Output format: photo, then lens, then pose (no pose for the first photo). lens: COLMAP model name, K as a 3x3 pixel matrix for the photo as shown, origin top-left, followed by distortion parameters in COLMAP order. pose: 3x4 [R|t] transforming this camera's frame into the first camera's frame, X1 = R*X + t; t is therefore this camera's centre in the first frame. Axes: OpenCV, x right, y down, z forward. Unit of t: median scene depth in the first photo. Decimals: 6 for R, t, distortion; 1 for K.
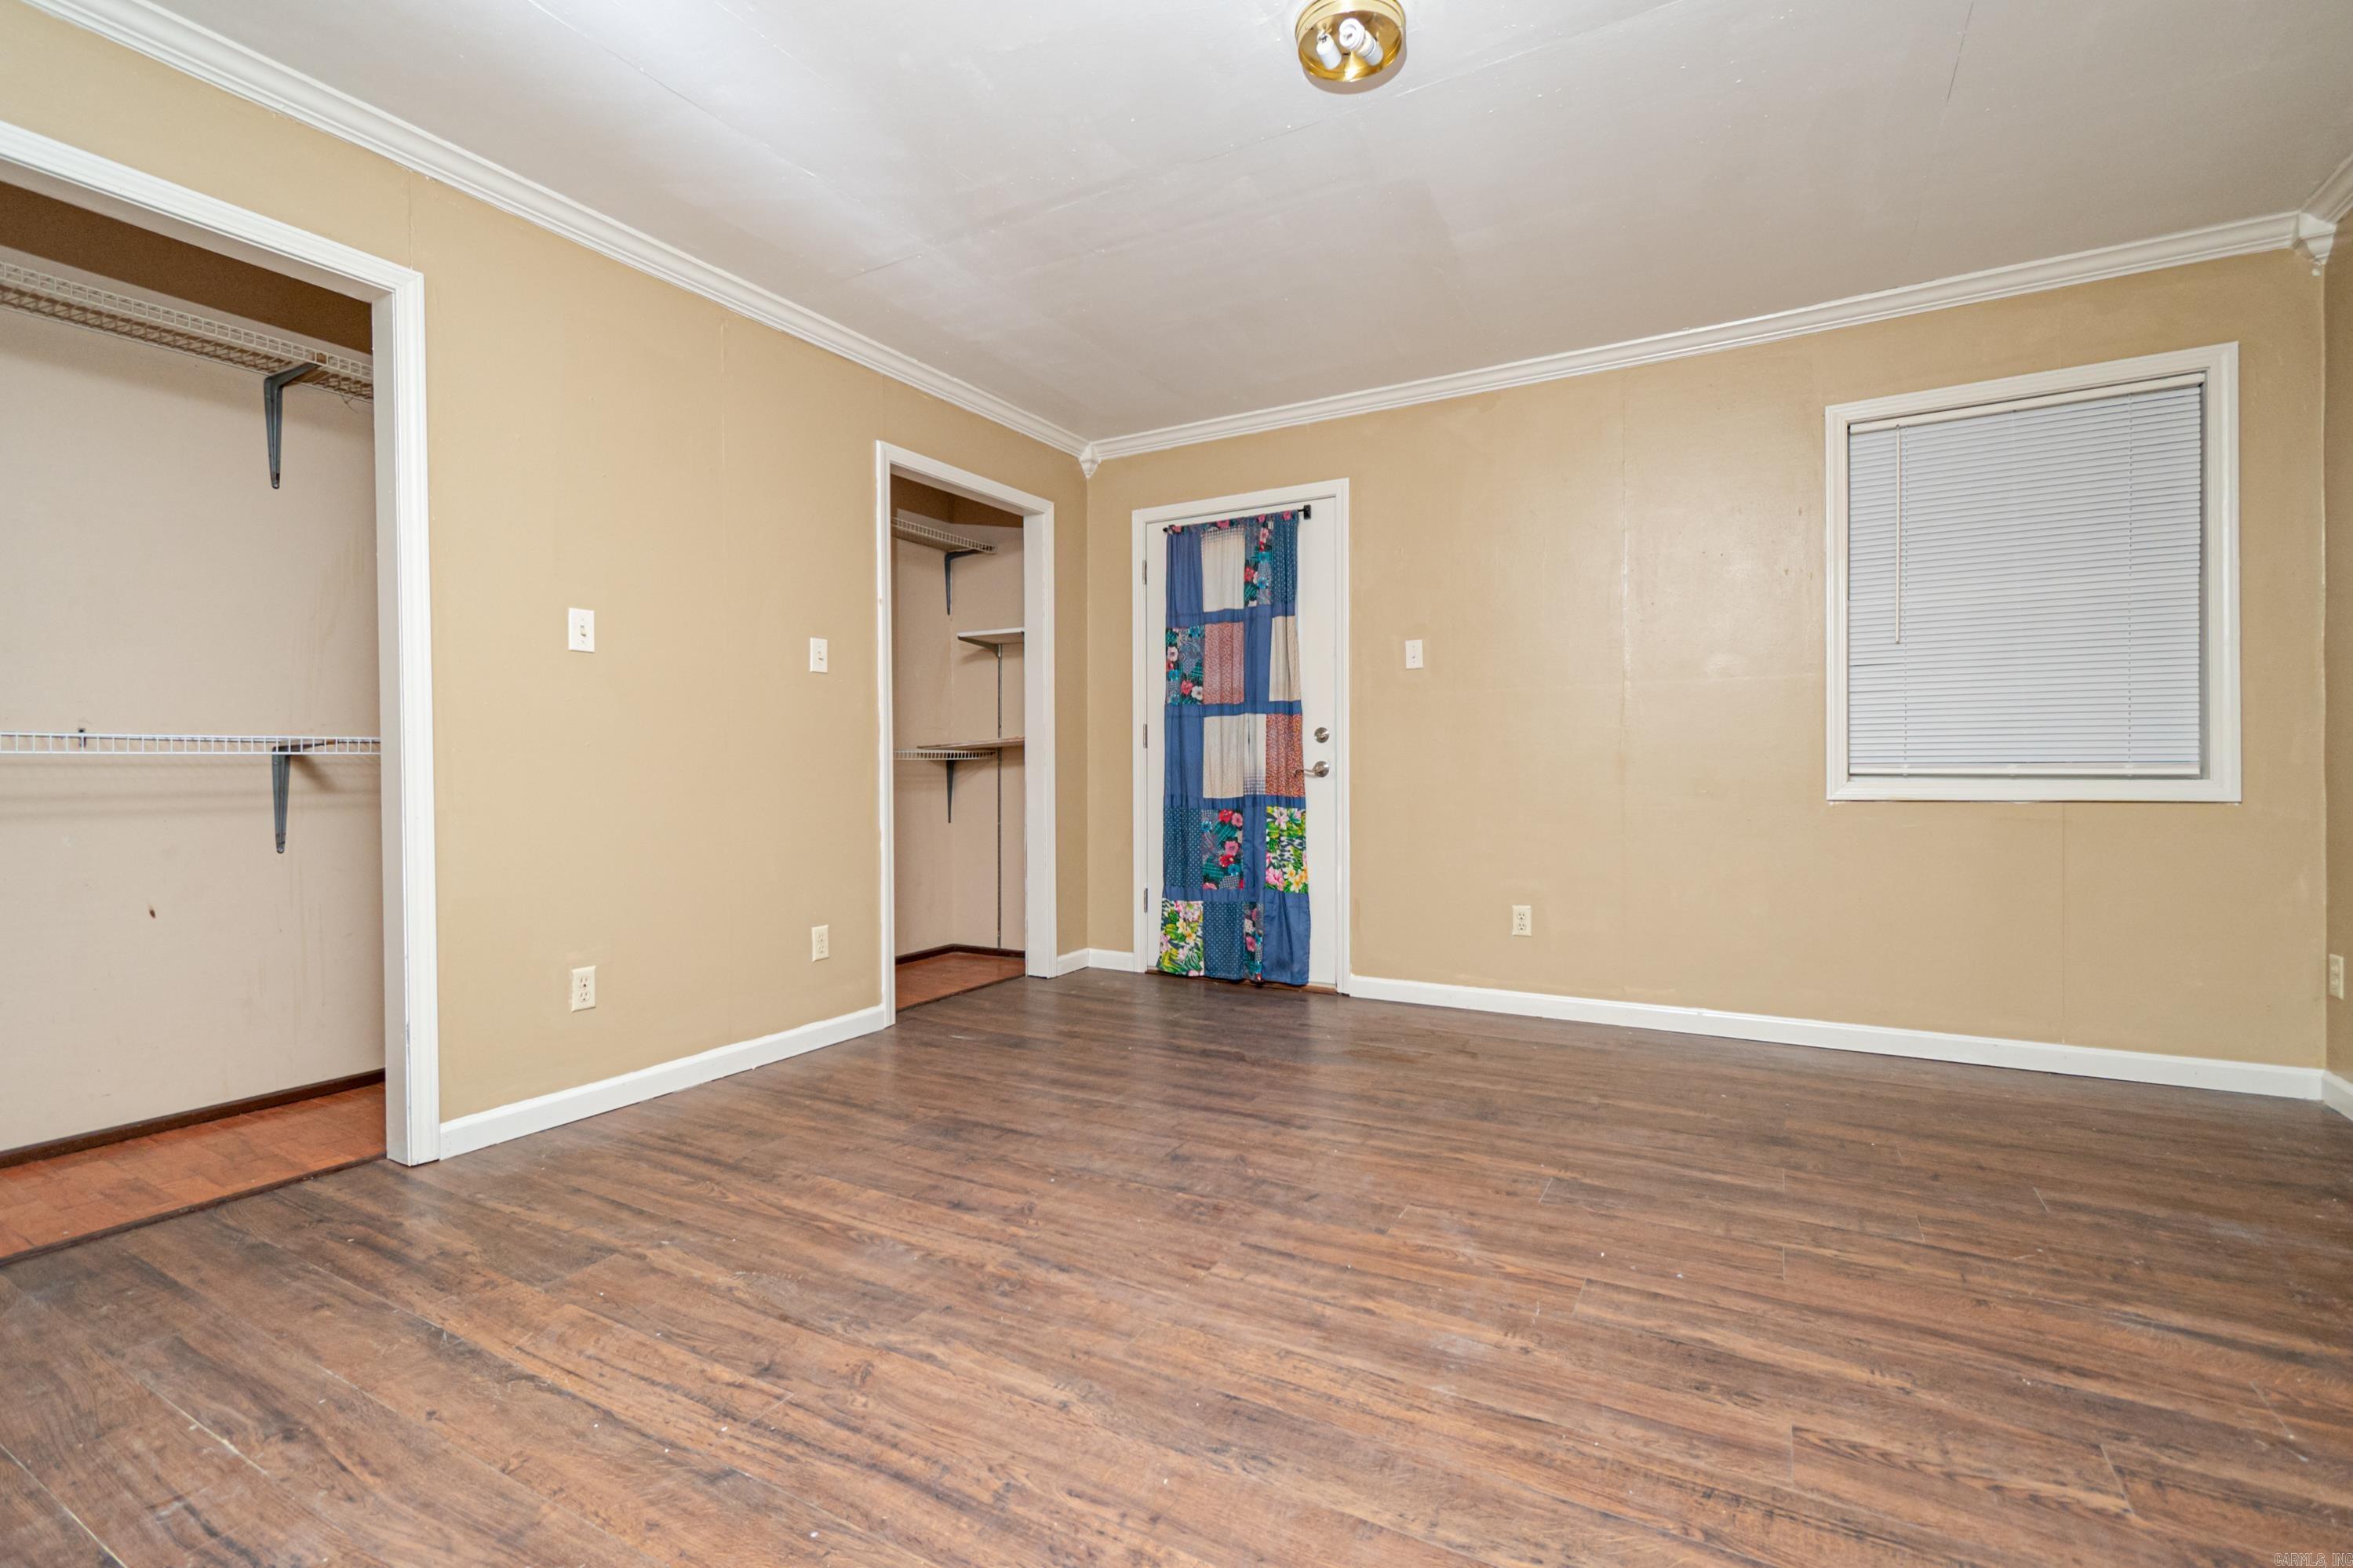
lens RADIAL K [[1045.7, 0, 1176.5], [0, 1045.7, 784.0], [0, 0, 1]] dist [0.016101, -0.010449]
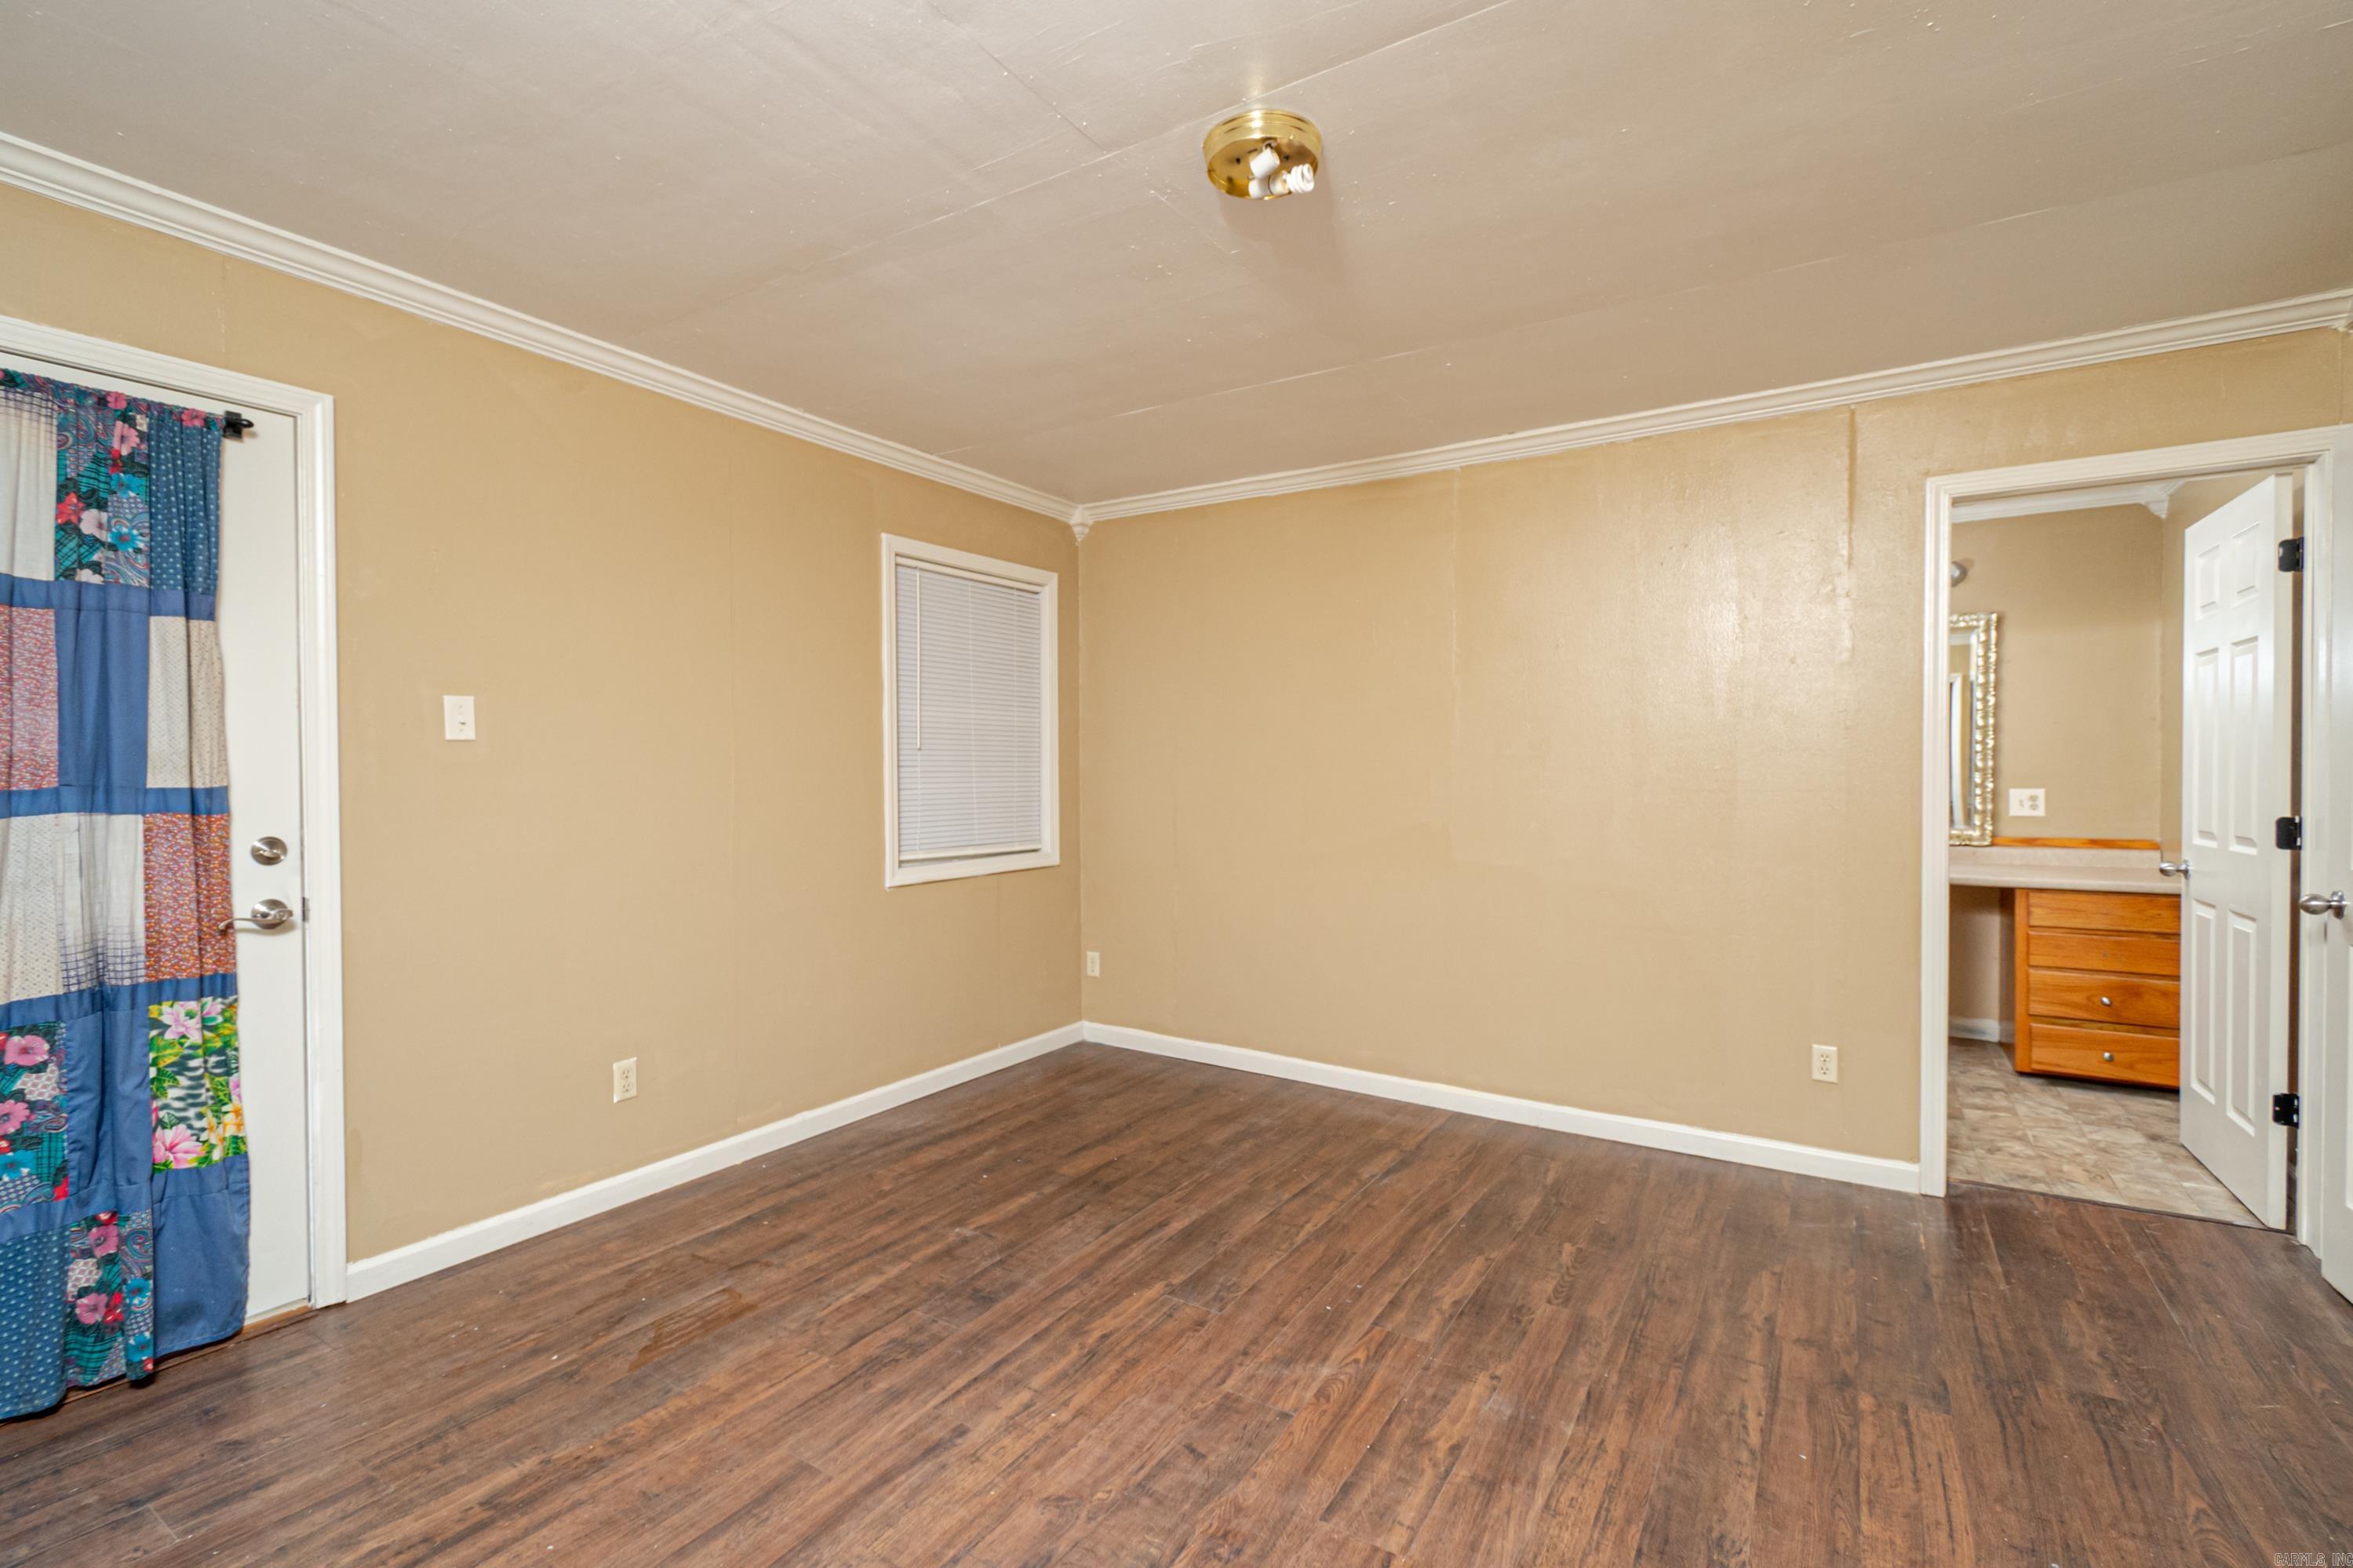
lens RADIAL K [[1045.7, 0, 1176.5], [0, 1045.7, 784.0], [0, 0, 1]] dist [0.016101, -0.010449]
pose [[0.052325, -0.012049, 0.998557, -0.570557], [0.009220, 0.999890, 0.011582, -0.125929], [-0.998588, 0.008601, 0.052430, 0.766511]]
